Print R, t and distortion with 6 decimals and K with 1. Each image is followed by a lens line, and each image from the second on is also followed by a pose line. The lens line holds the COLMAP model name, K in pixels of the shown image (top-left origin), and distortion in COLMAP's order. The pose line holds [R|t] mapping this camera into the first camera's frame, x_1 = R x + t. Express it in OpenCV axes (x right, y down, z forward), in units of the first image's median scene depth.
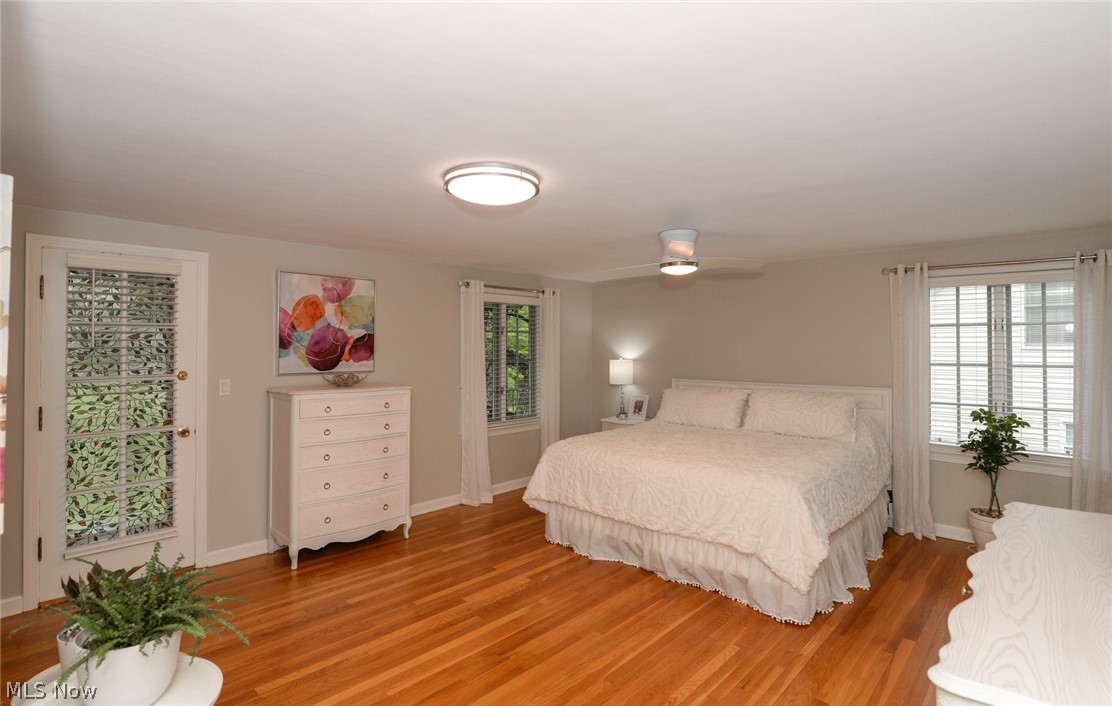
lens RADIAL K [[572.6, 0, 555.8], [0, 572.6, 349.4], [0, 0, 1]] dist [-0.003411, -0.000223]
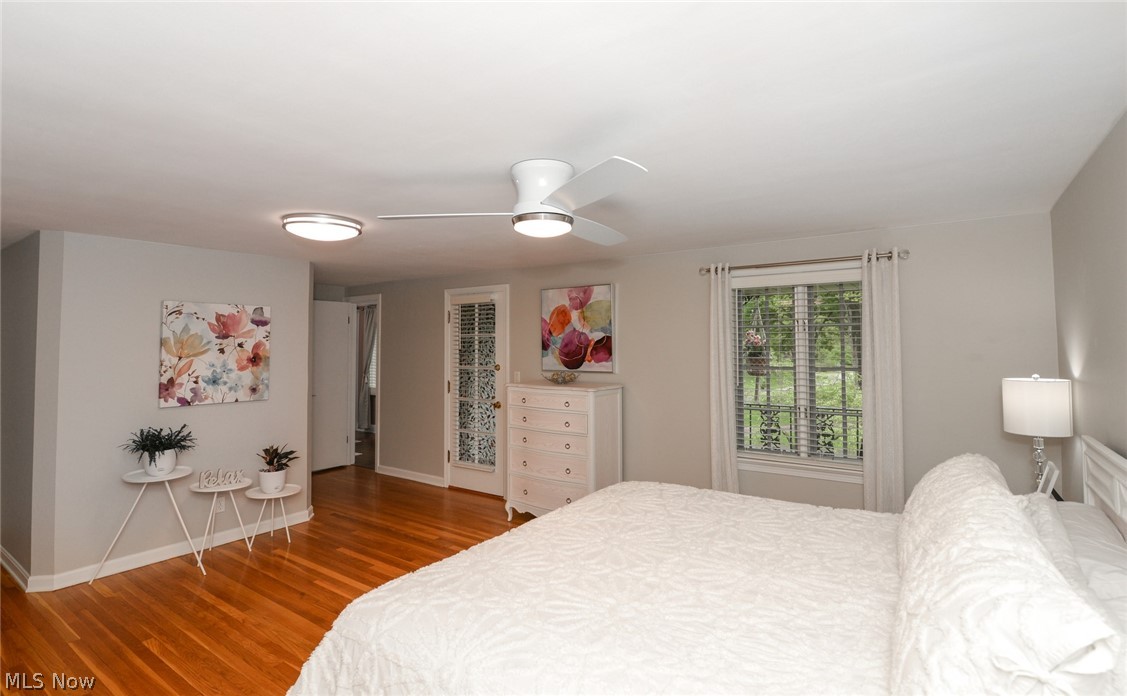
lens RADIAL K [[556.5, 0, 562.9], [0, 556.5, 343.0], [0, 0, 1]] dist [-0.003552, -0.000191]
pose [[0.127974, -0.011456, -0.991711, 0.699840], [-0.006128, 0.999905, -0.012341, -0.001677], [0.991759, 0.007656, 0.127891, 0.826290]]
